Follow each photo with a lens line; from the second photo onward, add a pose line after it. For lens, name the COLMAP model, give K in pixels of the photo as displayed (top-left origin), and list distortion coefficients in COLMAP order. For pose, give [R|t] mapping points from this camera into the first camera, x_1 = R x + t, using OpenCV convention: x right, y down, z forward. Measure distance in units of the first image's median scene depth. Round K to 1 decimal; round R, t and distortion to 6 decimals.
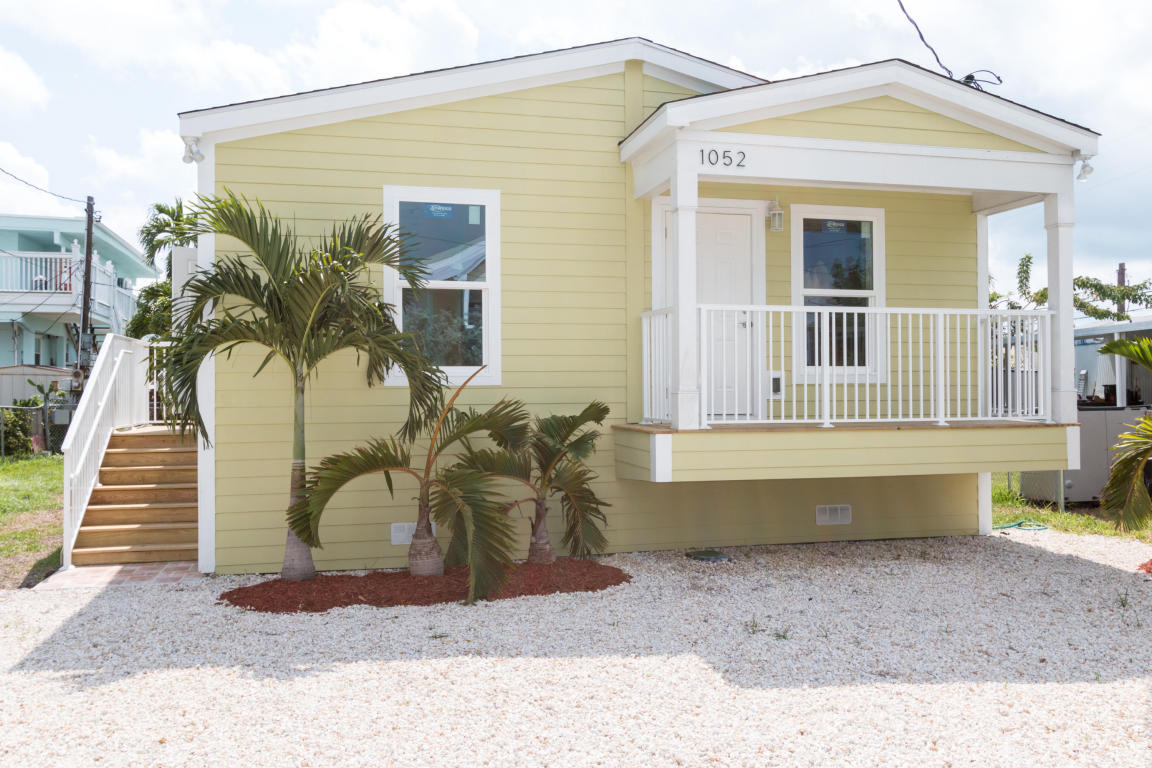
lens RADIAL K [[958.5, 0, 581.3], [0, 958.5, 382.2], [0, 0, 1]] dist [0.000115, 0.010205]
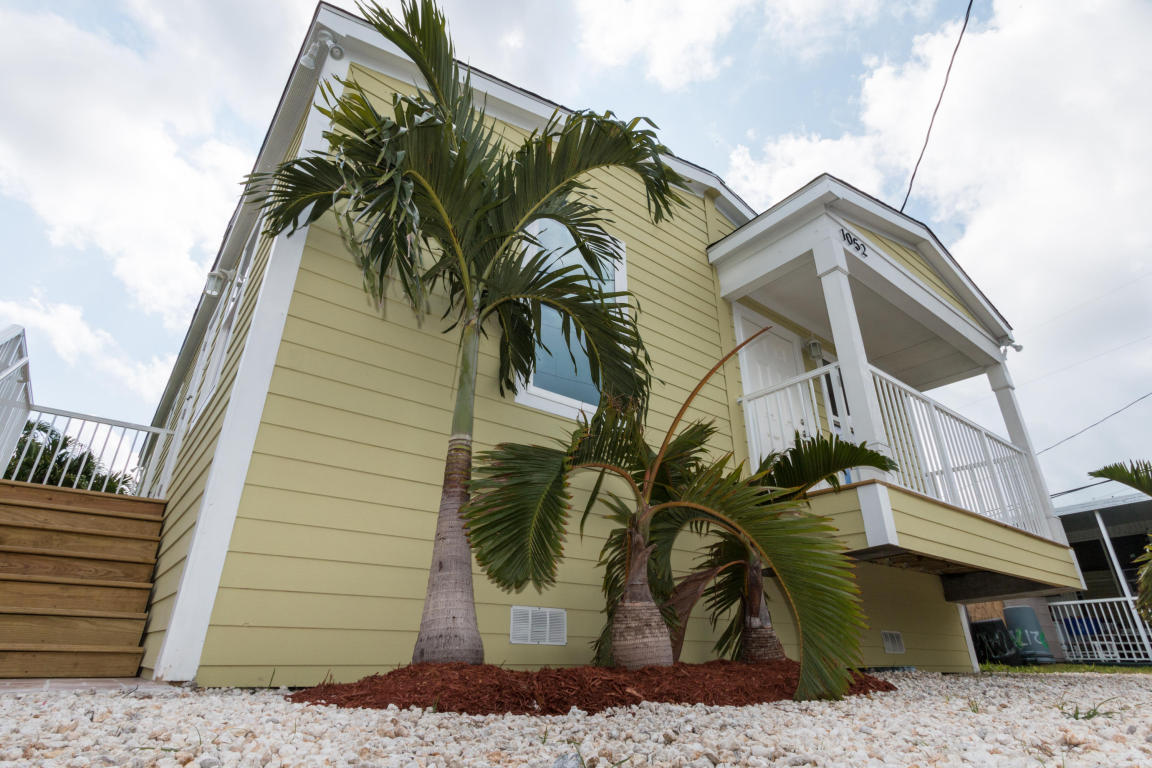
lens RADIAL K [[593.3, 0, 567.3], [0, 593.3, 383.5], [0, 0, 1]] dist [0.008844, -0.003543]
pose [[0.911710, 0.186047, 0.366294, -0.297673], [-0.015314, 0.906356, -0.422237, 0.159117], [-0.410549, 0.379348, 0.829183, 0.534338]]
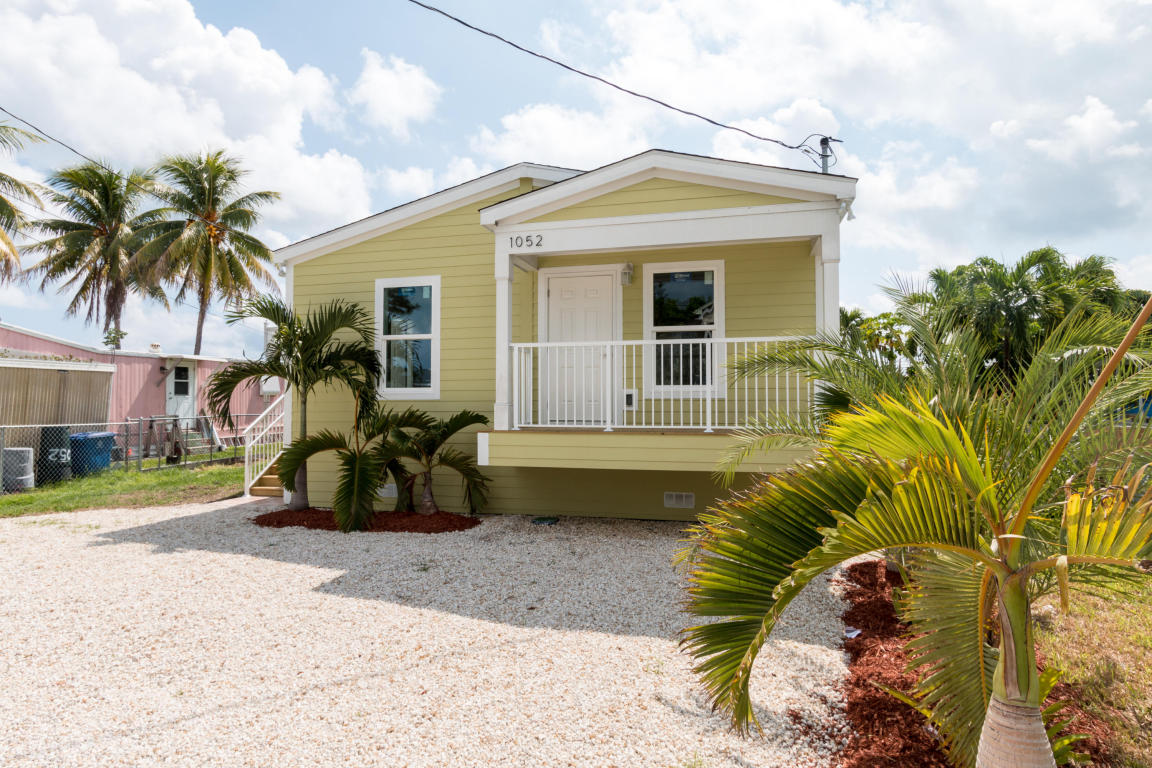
lens RADIAL K [[686.6, 0, 573.4], [0, 686.6, 385.3], [0, 0, 1]] dist [0.003974, 0.001045]
pose [[0.867143, -0.010209, -0.497955, 0.615493], [0.000513, 0.999808, -0.019606, 0.001776], [0.498059, 0.016746, 0.866981, 0.125886]]
